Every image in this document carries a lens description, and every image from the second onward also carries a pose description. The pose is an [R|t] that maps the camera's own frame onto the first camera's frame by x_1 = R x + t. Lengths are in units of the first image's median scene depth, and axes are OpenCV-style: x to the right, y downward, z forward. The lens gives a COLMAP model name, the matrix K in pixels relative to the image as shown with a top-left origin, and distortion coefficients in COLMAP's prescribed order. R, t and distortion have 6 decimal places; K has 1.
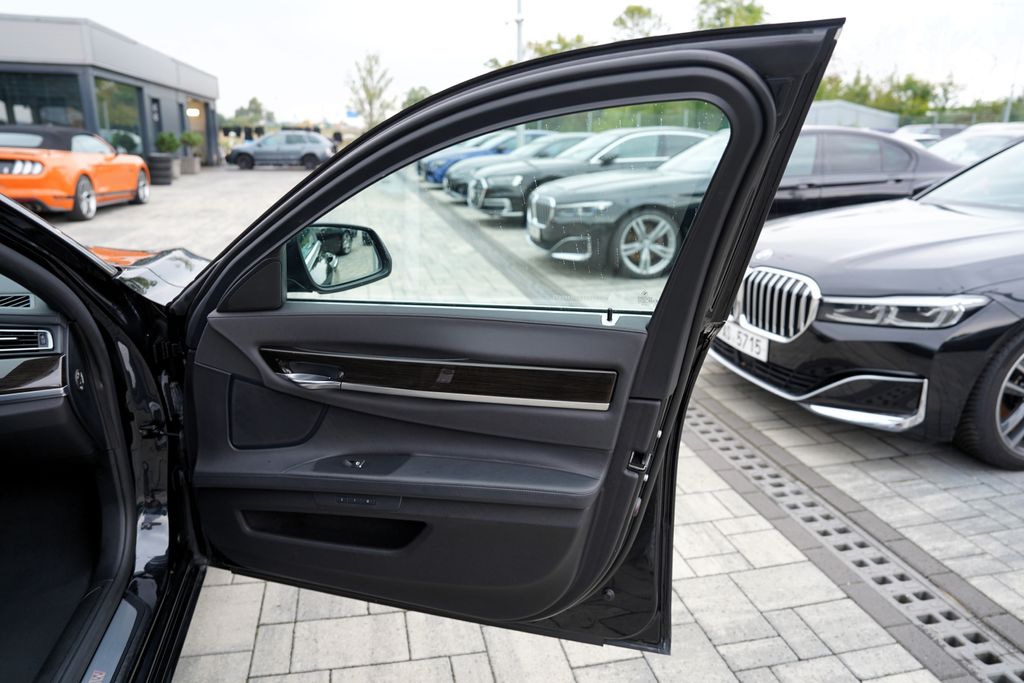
lens RADIAL K [[699.2, 0, 512.0], [0, 699.2, 341.5], [0, 0, 1]] dist [-0.074333, 0.066567]
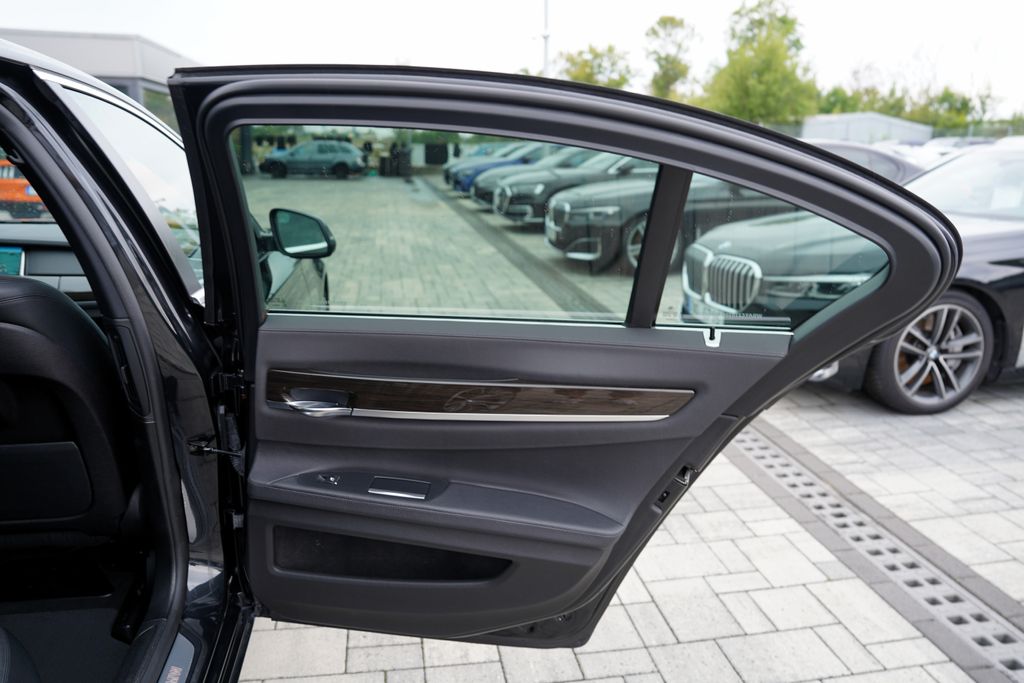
lens RADIAL K [[715.8, 0, 512.0], [0, 715.8, 341.5], [0, 0, 1]] dist [-0.089819, 0.068913]
pose [[0.999159, 0.013836, -0.038589, 0.008366], [-0.014573, 0.999715, -0.018894, 0.018208], [0.038317, 0.019440, 0.999077, -0.066865]]
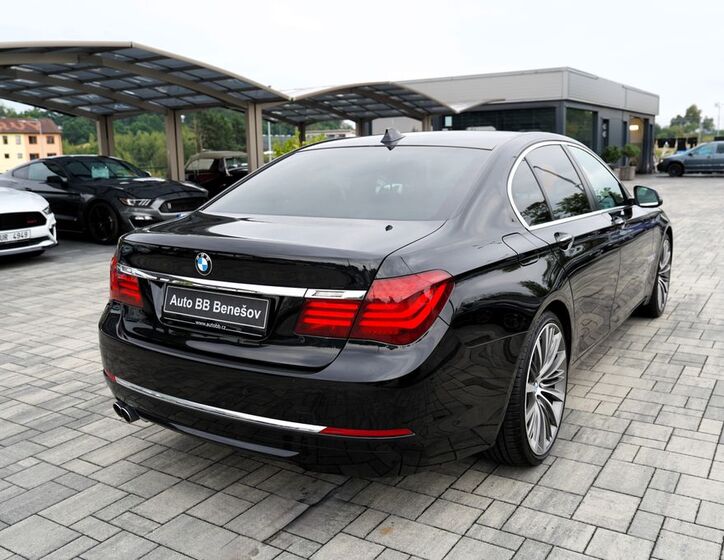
lens RADIAL K [[706.3, 0, 359.8], [0, 706.3, 262.1], [0, 0, 1]] dist [-0.014996, -0.009795]
pose [[0.712630, 0.076991, -0.697302, 0.114998], [-0.163112, 0.984904, -0.057952, 0.074848], [0.682314, 0.155037, 0.714431, -0.288244]]
